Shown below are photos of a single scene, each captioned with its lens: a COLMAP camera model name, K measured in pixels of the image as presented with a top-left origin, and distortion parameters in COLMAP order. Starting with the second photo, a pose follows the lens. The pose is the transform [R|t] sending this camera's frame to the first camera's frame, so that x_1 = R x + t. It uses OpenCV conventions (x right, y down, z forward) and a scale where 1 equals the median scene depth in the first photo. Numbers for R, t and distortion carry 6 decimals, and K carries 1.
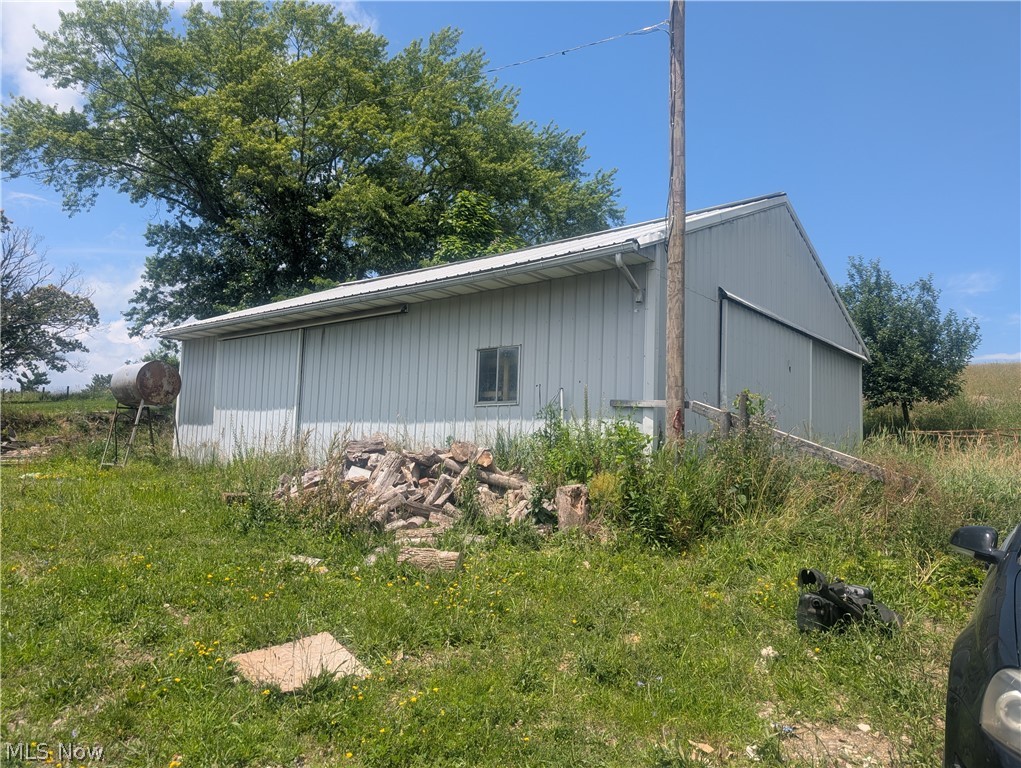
lens RADIAL K [[711.8, 0, 514.1], [0, 711.8, 375.5], [0, 0, 1]] dist [0.035751, -0.027542]
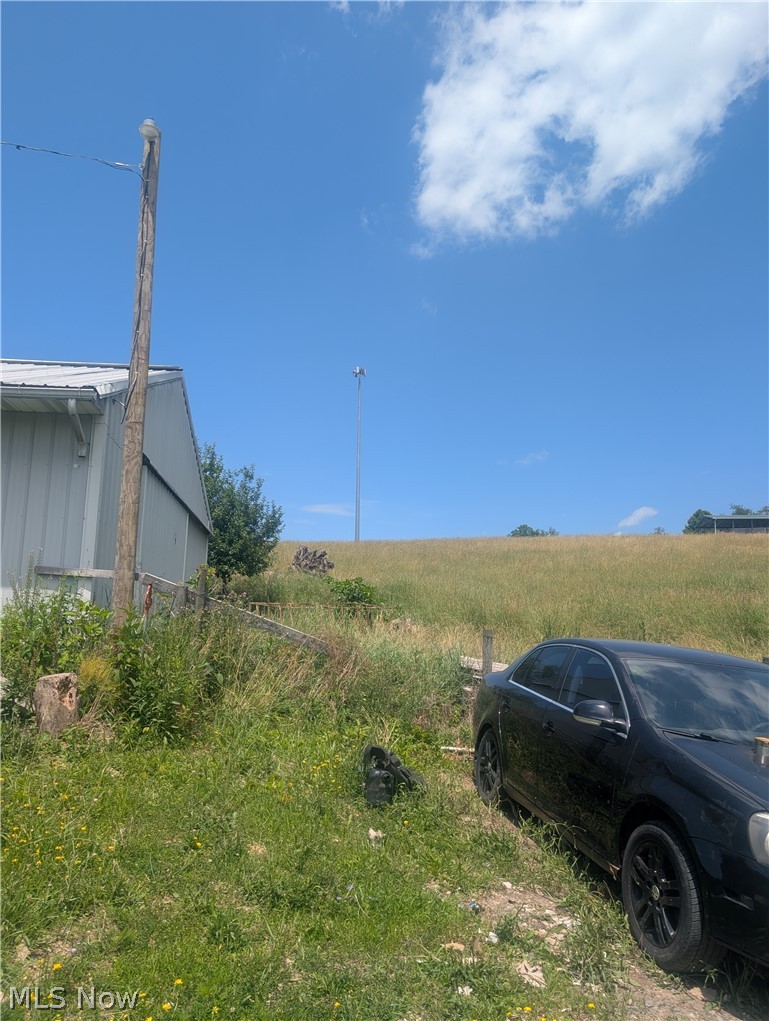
lens RADIAL K [[711.8, 0, 384.5], [0, 711.8, 510.5], [0, 0, 1]] dist [0.035751, -0.027542]
pose [[0.720223, 0.105629, 0.685654, -0.162389], [-0.076588, 0.994406, -0.072745, -0.001138], [-0.689502, -0.000121, 0.724284, 0.102351]]
